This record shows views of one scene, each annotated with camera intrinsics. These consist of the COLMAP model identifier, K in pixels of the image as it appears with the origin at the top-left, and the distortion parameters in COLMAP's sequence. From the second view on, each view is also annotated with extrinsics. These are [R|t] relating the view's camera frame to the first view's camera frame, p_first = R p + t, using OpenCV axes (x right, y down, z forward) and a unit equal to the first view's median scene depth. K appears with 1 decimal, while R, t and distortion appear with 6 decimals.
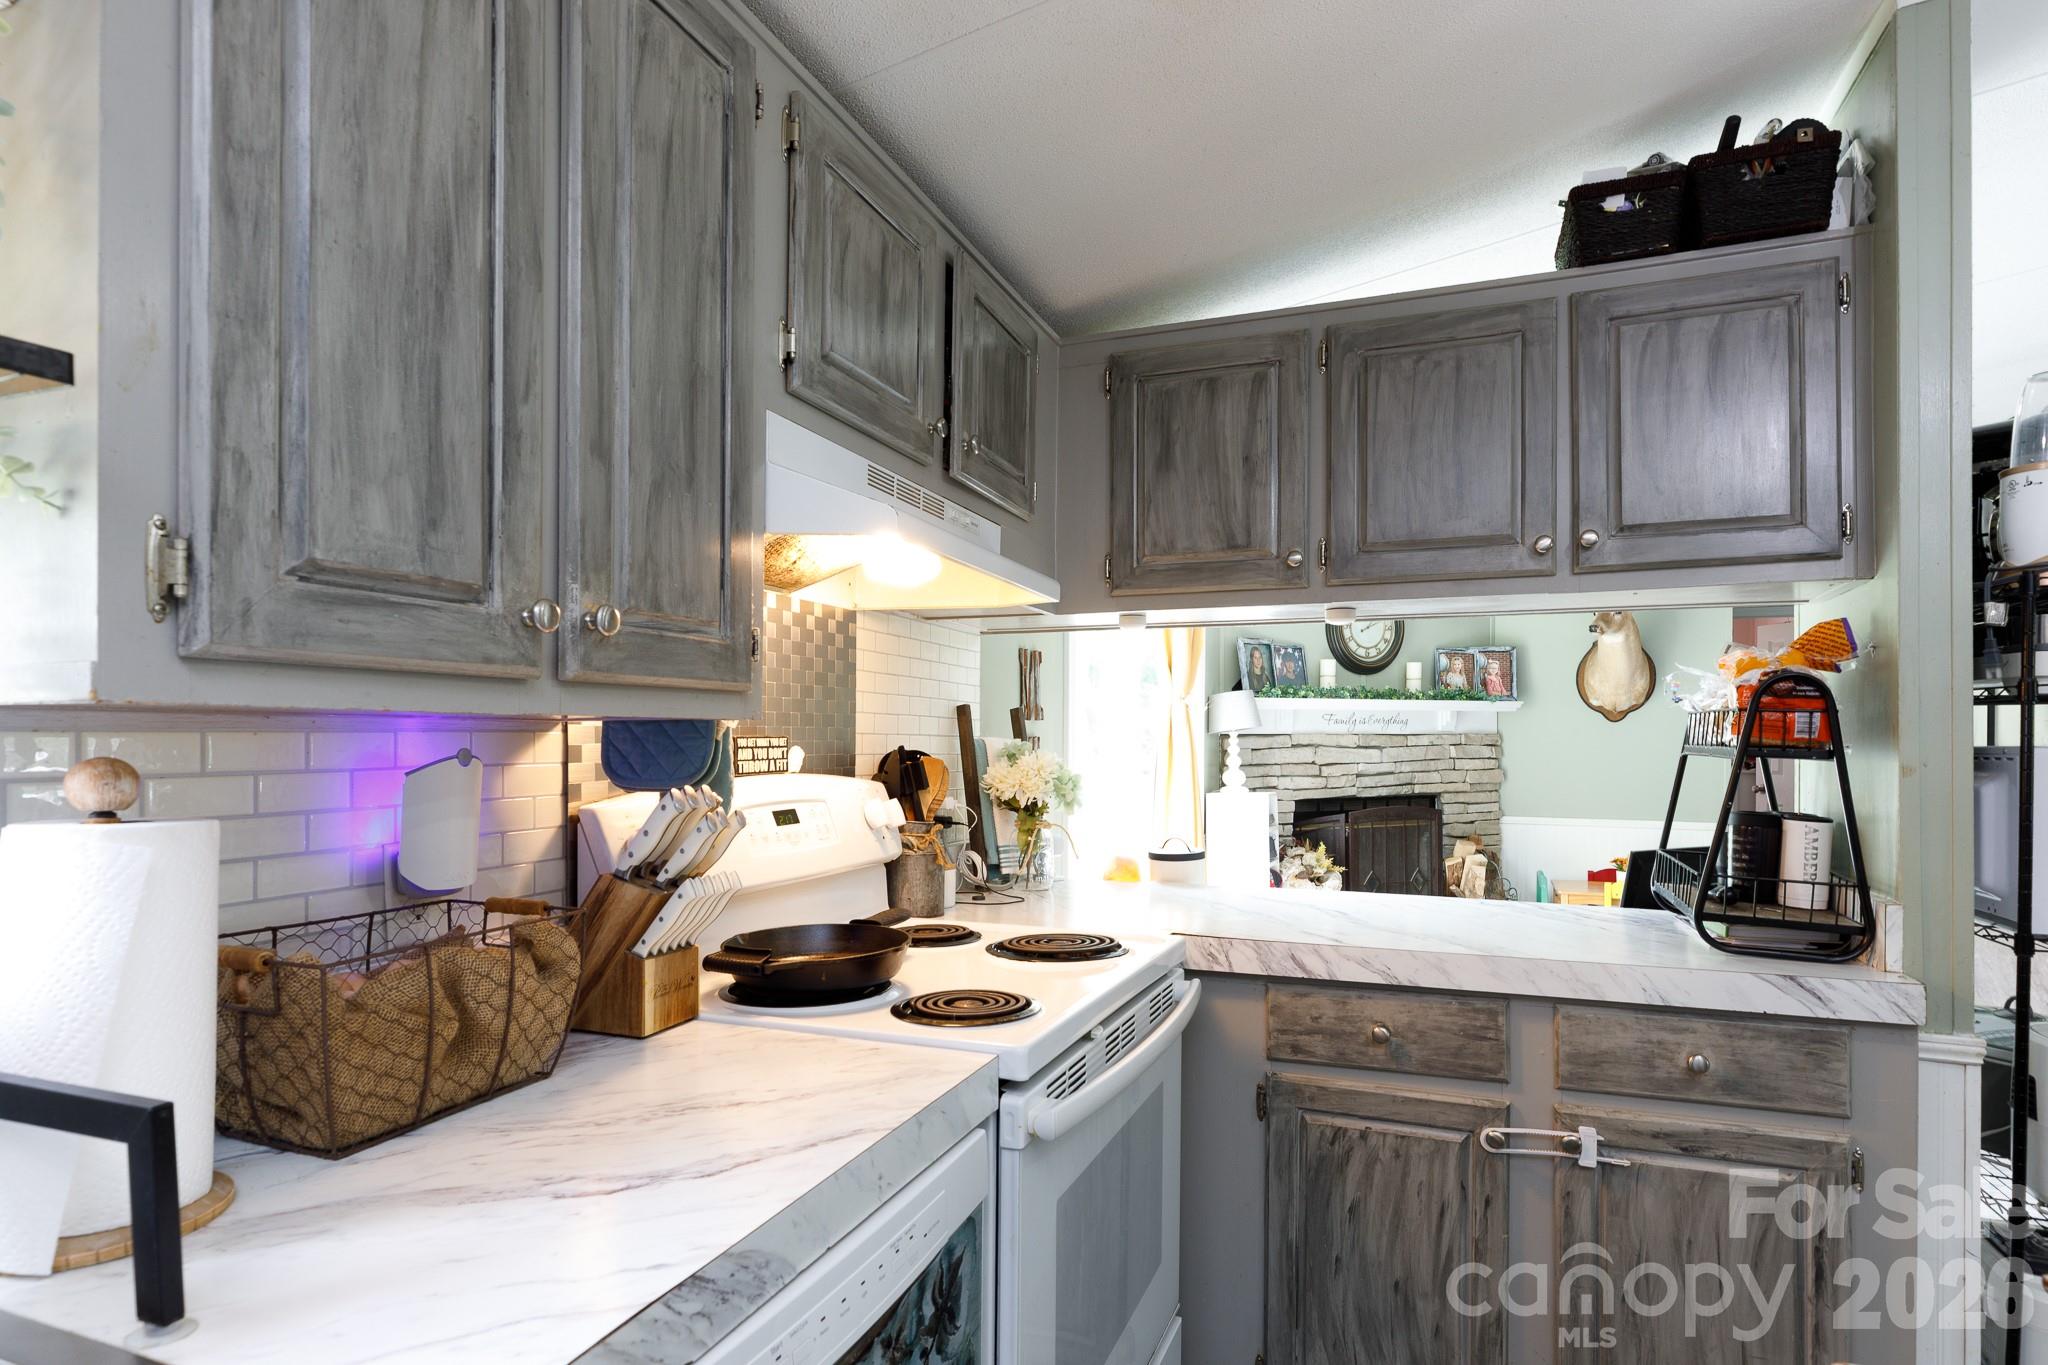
lens RADIAL K [[1090.0, 0, 1024.1], [0, 1090.0, 732.6], [0, 0, 1]] dist [0.000660, 0.000164]
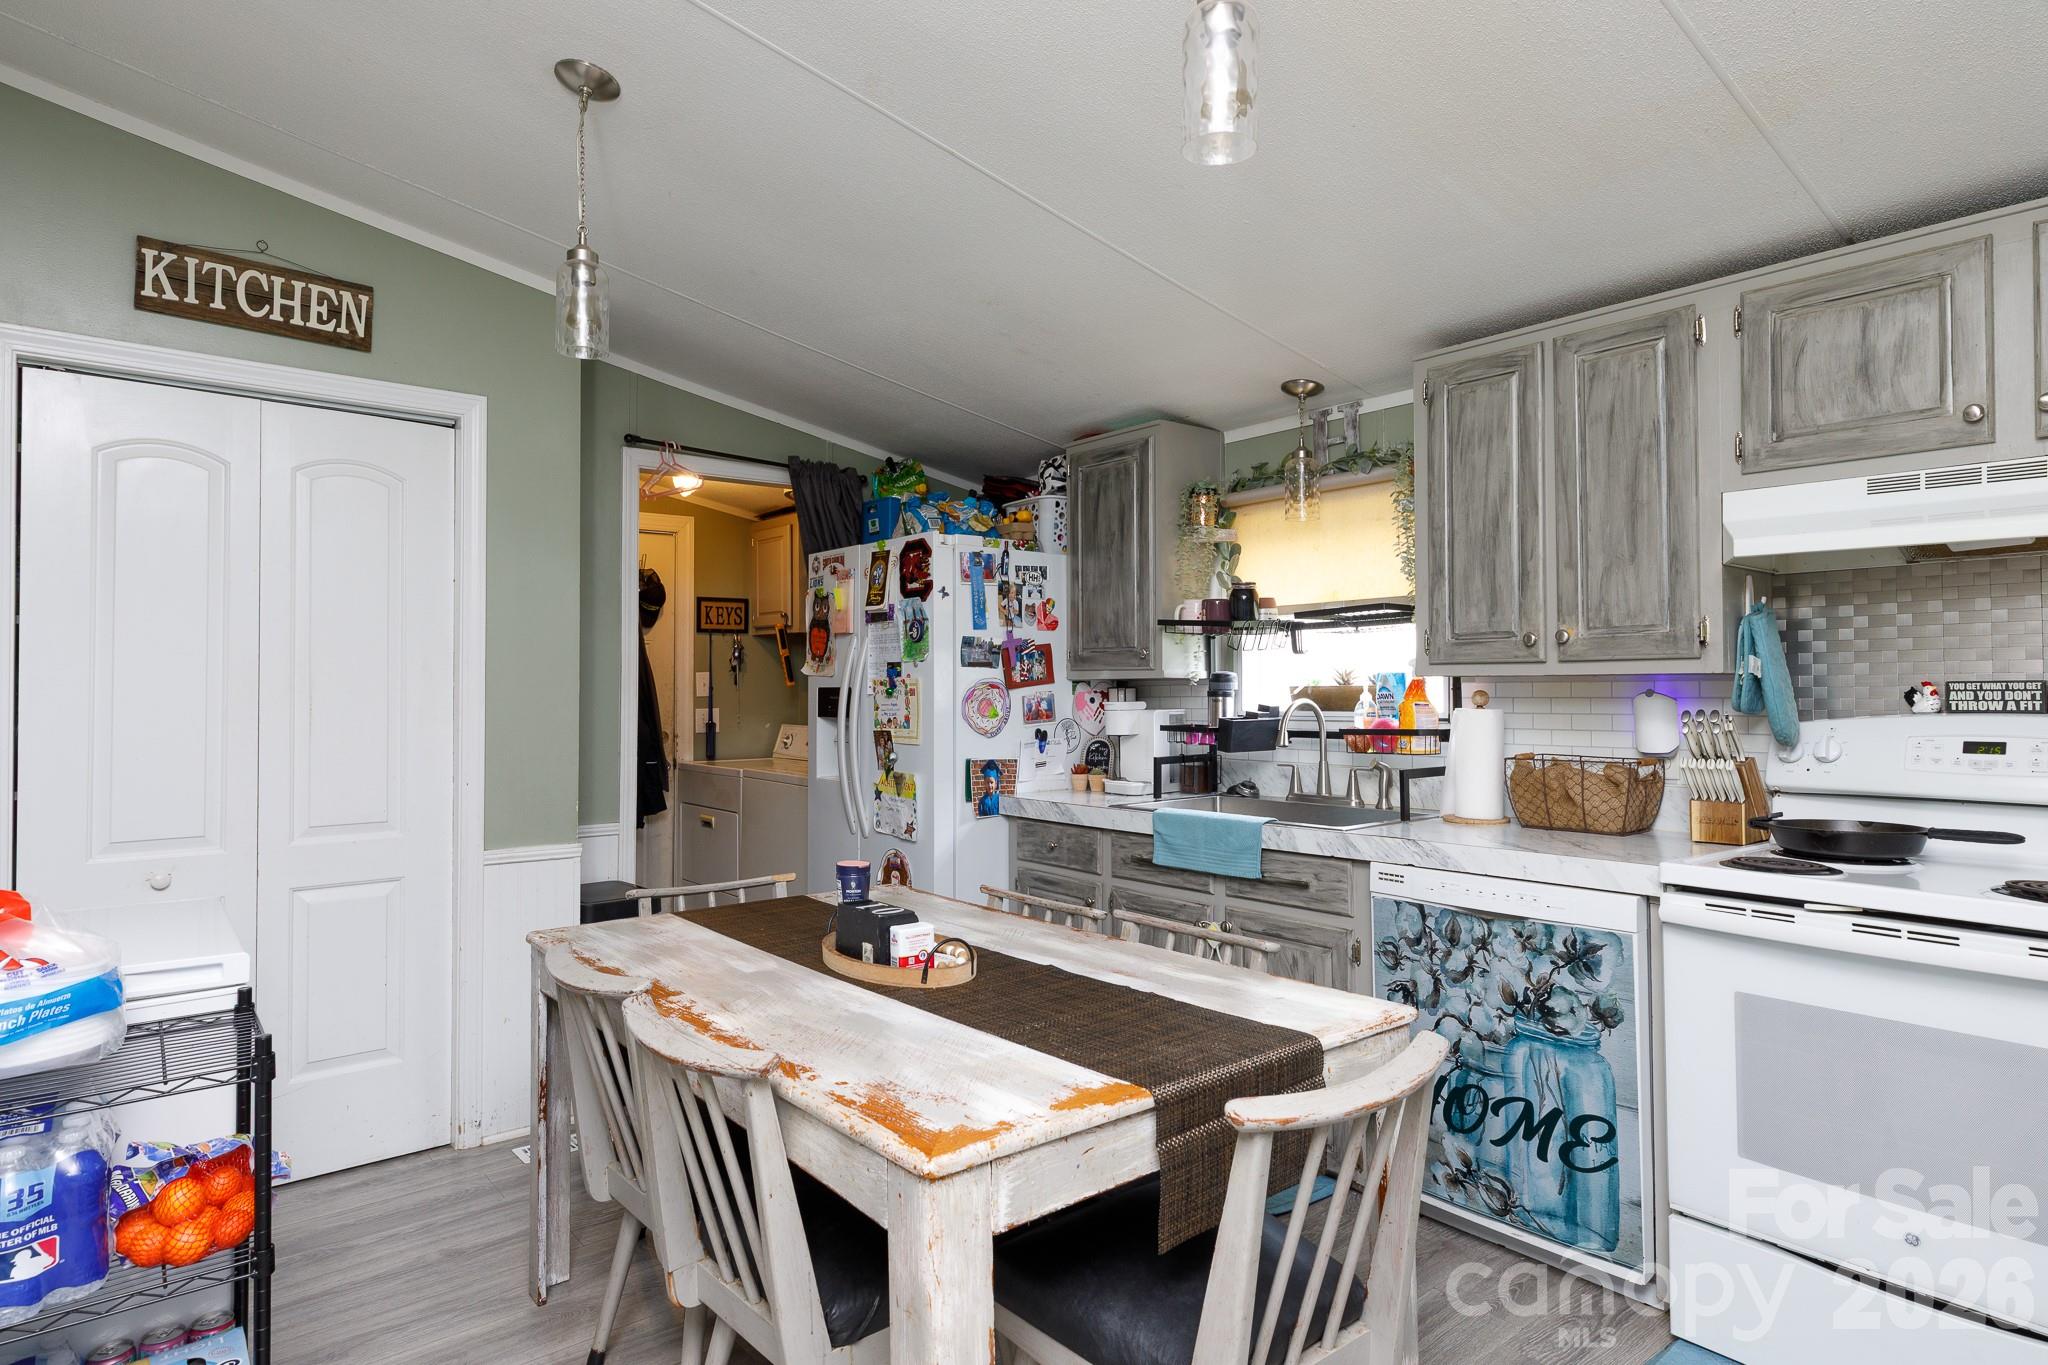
lens RADIAL K [[1125.9, 0, 1024.0], [0, 1125.9, 682.5], [0, 0, 1]] dist [-0.000010, -0.000009]
pose [[-0.470641, -0.010481, -0.882263, 1.990577], [0.002284, 0.999912, -0.013097, 0.026862], [0.882322, -0.008179, -0.470575, 0.921663]]
